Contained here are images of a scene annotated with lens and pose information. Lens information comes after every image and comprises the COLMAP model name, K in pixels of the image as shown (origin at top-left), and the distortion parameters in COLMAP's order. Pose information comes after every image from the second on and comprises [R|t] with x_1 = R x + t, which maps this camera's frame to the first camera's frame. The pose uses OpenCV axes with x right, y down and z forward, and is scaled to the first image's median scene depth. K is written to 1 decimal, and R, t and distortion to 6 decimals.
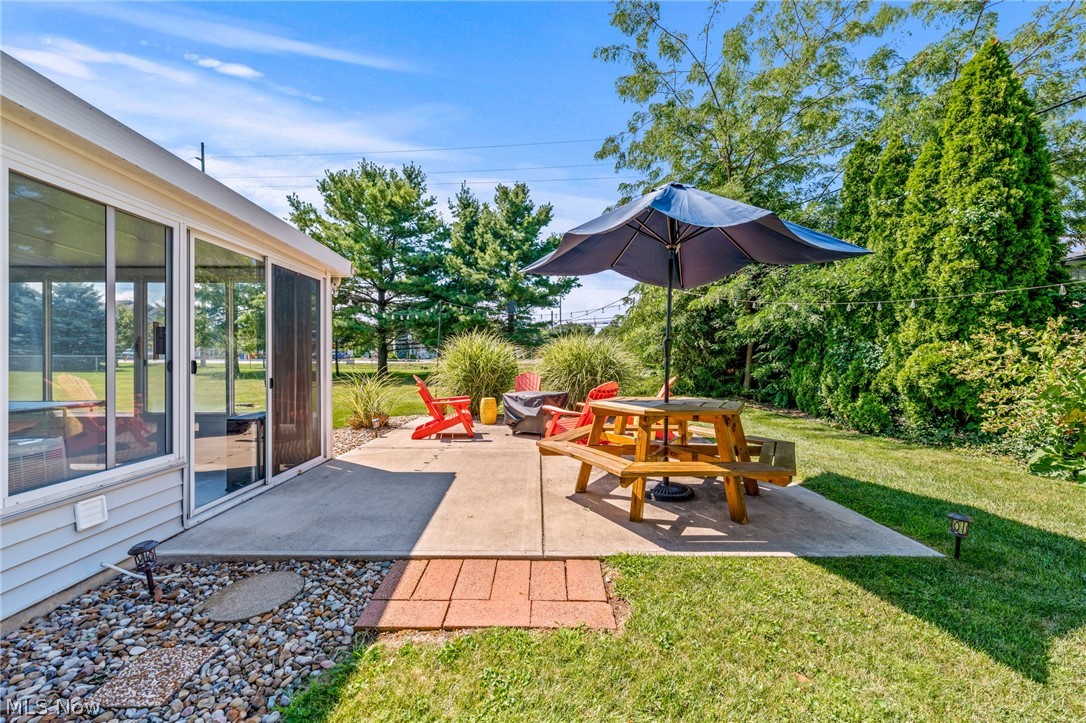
lens RADIAL K [[427.4, 0, 572.5], [0, 427.4, 360.7], [0, 0, 1]] dist [-0.002935, -0.000442]
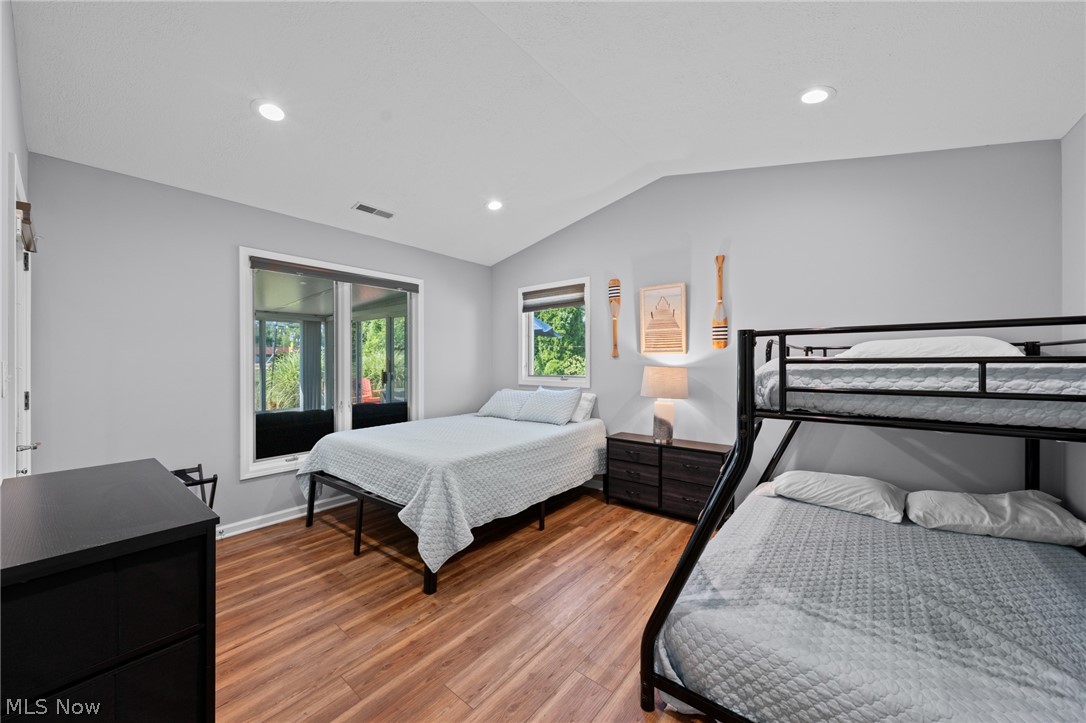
lens RADIAL K [[391.0, 0, 547.0], [0, 391.0, 361.7], [0, 0, 1]] dist [-0.005889, -0.000184]
pose [[0.667692, -0.006879, 0.744406, -0.950801], [0.007416, 0.999969, 0.002589, -0.037964], [-0.744401, 0.003792, 0.667722, -0.566478]]
